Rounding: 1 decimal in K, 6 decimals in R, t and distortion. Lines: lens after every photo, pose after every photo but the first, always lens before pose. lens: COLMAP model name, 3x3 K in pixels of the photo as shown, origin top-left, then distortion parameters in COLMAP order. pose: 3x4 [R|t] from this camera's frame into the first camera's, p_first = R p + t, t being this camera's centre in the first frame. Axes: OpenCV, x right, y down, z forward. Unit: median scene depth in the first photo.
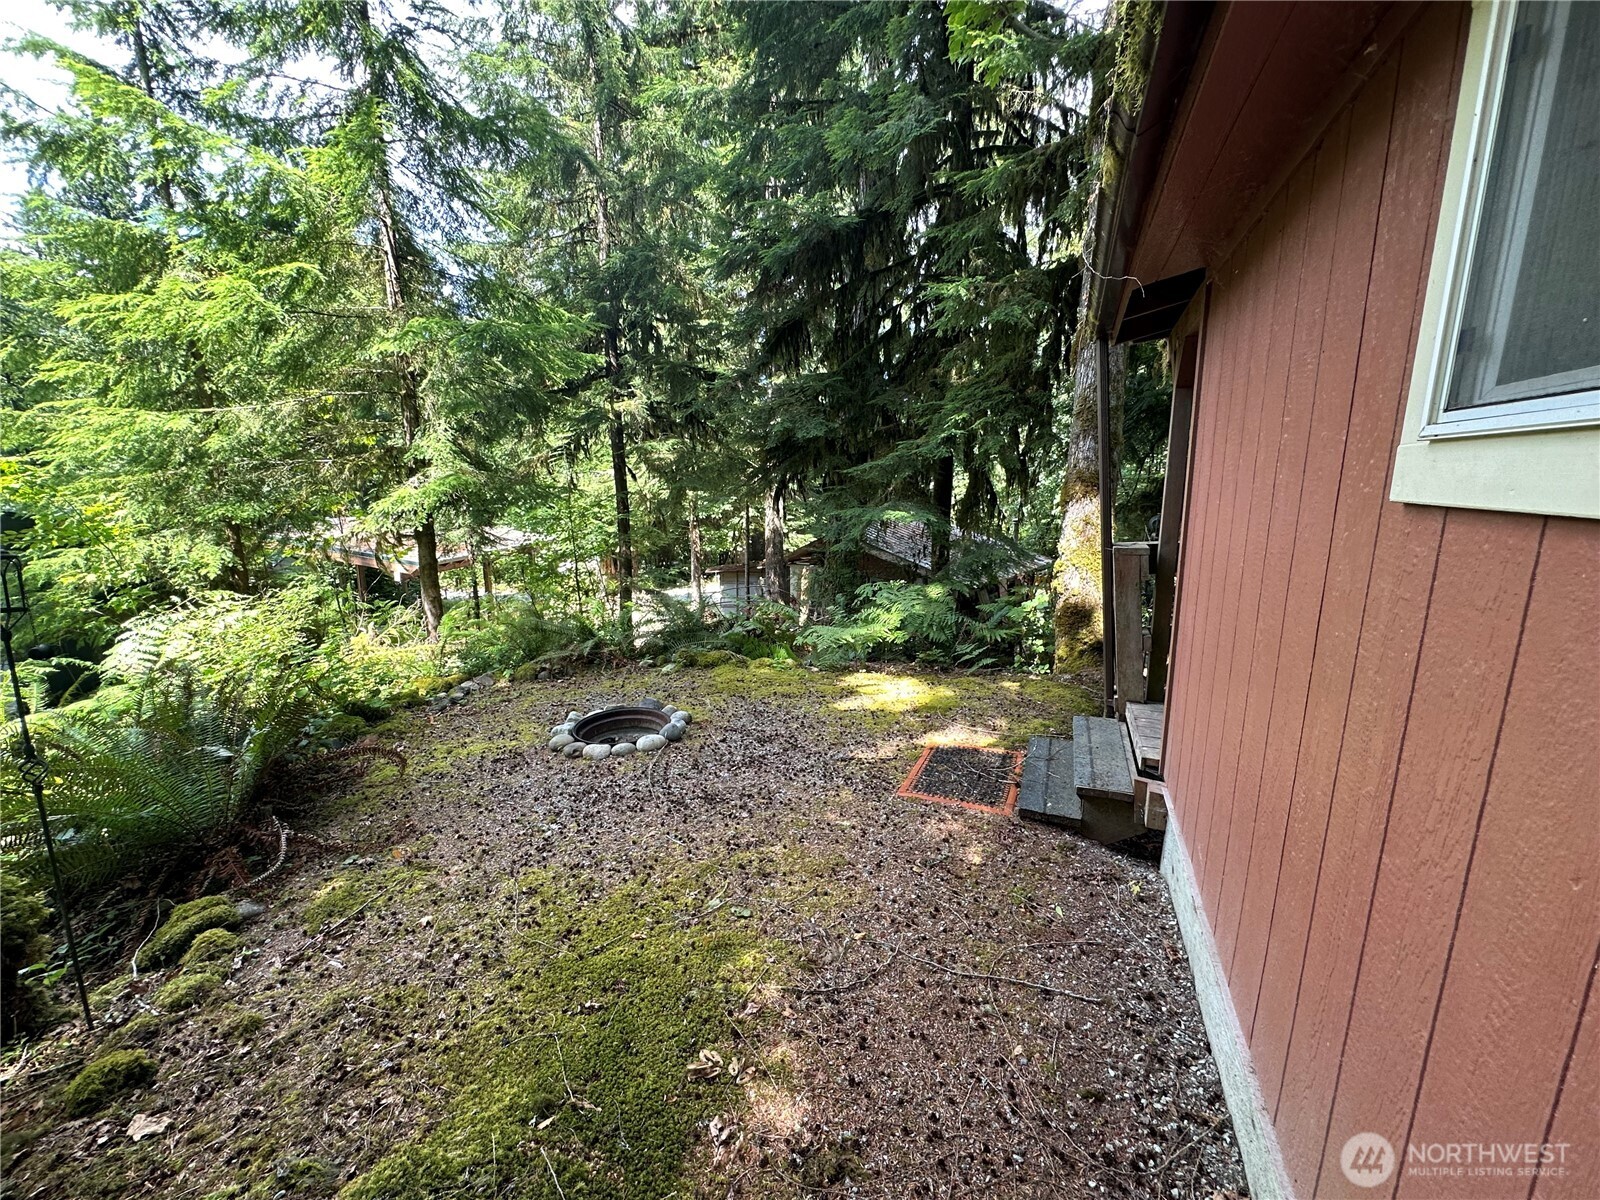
lens RADIAL K [[640.5, 0, 804.9], [0, 640.5, 598.8], [0, 0, 1]] dist [-0.006041, 0.001470]
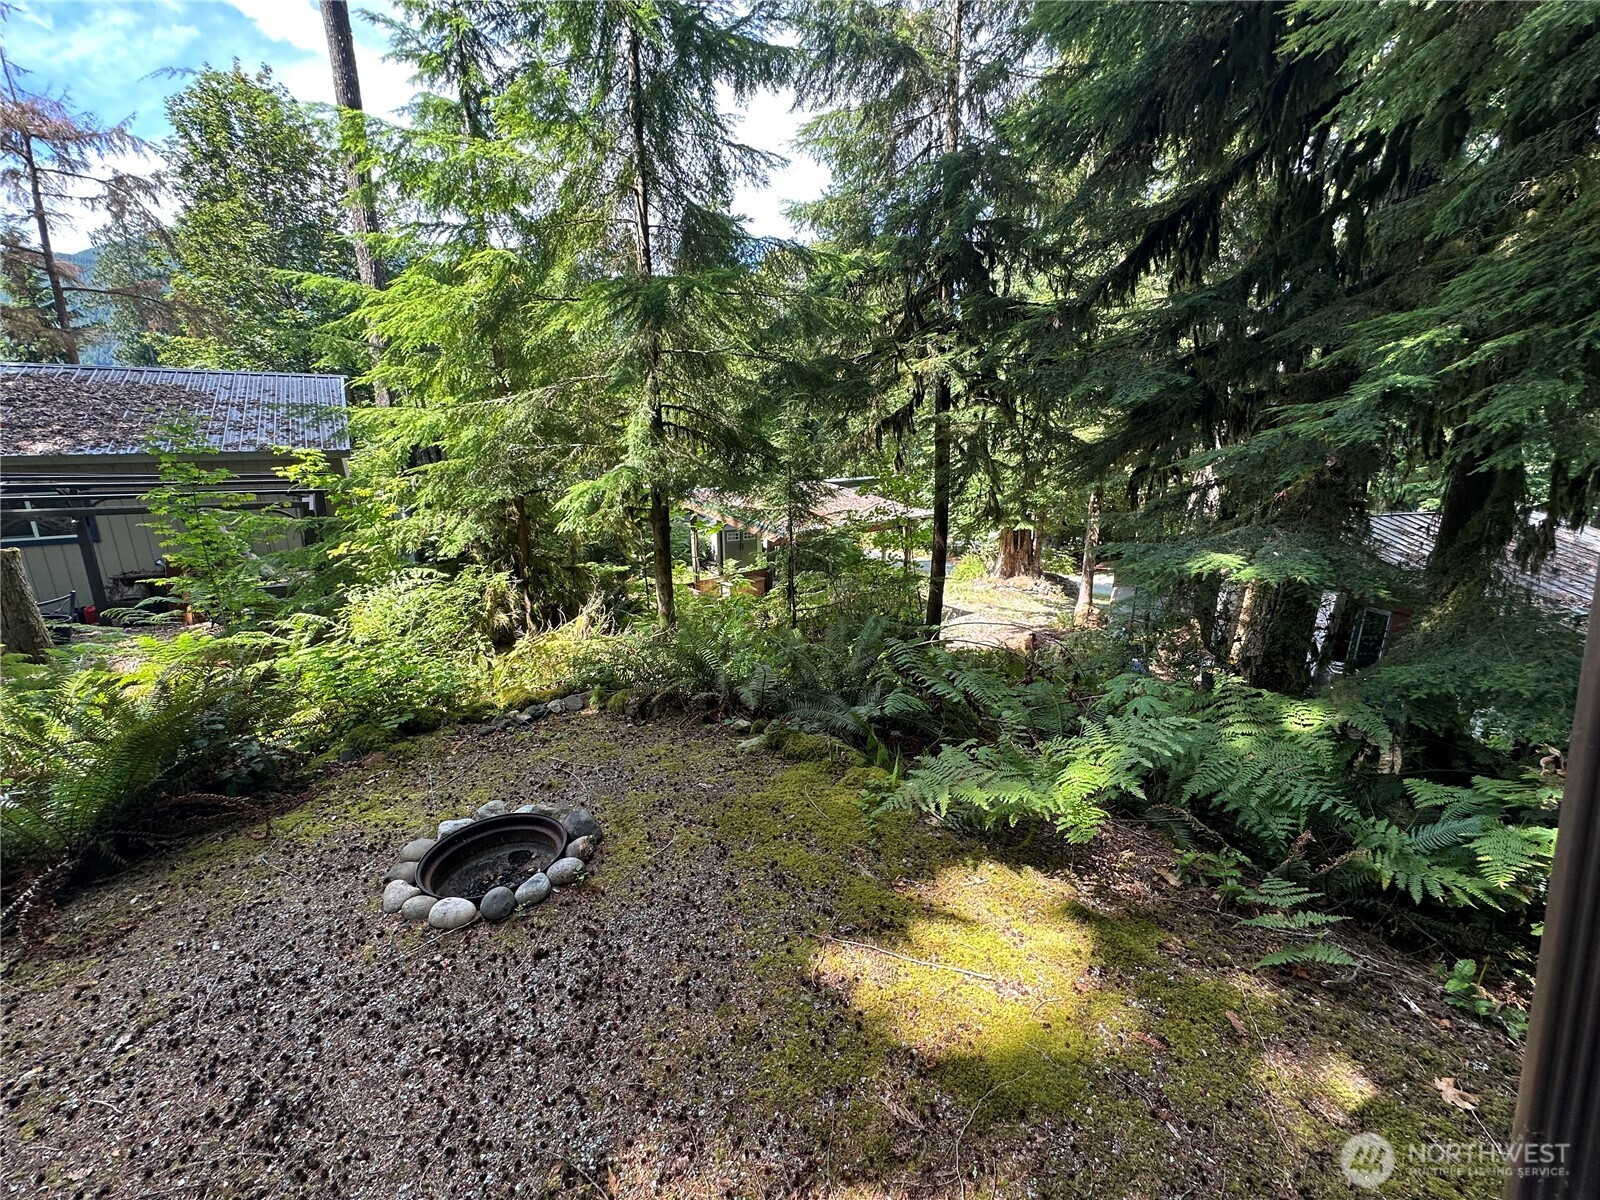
lens RADIAL K [[640.5, 0, 798.1], [0, 640.5, 596.9], [0, 0, 1]] dist [-0.006041, 0.001470]
pose [[0.766361, 0.148456, -0.625021, 0.285503], [-0.118510, 0.988904, 0.089577, -0.140827], [0.631384, 0.005423, 0.775451, 0.543270]]
